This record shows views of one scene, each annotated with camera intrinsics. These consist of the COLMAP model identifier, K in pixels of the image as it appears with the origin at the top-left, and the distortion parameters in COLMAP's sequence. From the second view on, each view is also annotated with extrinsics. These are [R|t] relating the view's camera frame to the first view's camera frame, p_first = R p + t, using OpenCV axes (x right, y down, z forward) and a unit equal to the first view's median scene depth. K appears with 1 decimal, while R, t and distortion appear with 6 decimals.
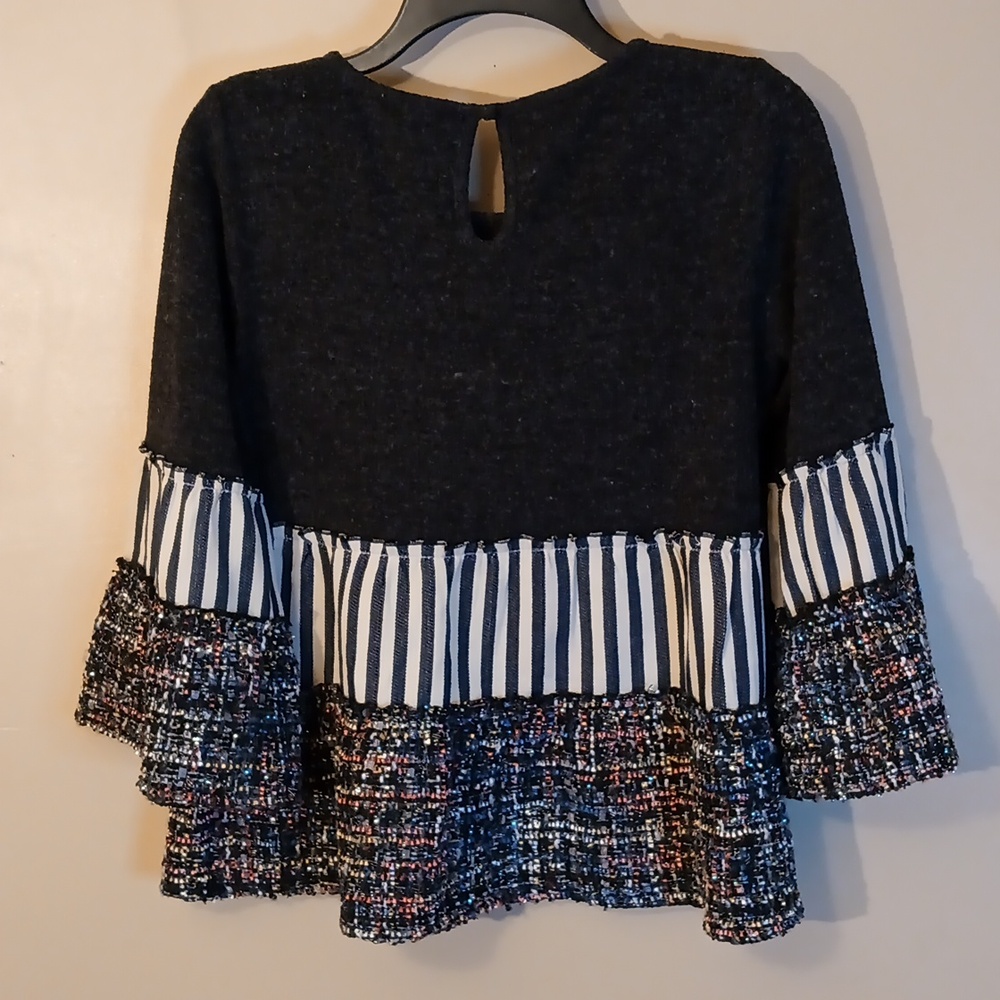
lens RADIAL K [[1504.9, 0, 500.0], [0, 1504.9, 500.0], [0, 0, 1]] dist [0.107008, -0.191090]
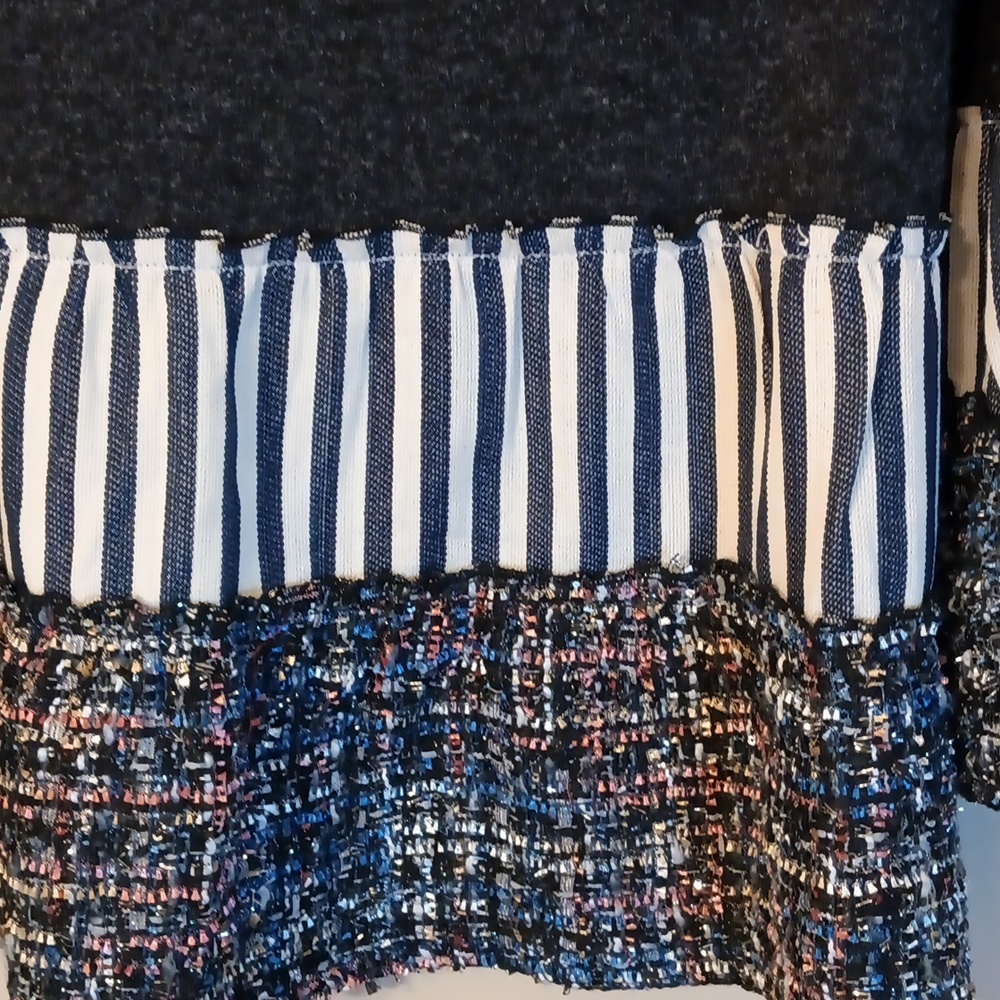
lens RADIAL K [[1504.9, 0, 500.0], [0, 1504.9, 500.0], [0, 0, 1]] dist [0.107008, -0.191090]
pose [[0.999111, 0.007908, 0.041404, 0.026652], [-0.013872, 0.989215, 0.145815, 0.039059], [-0.039804, -0.146259, 0.988445, 0.550069]]
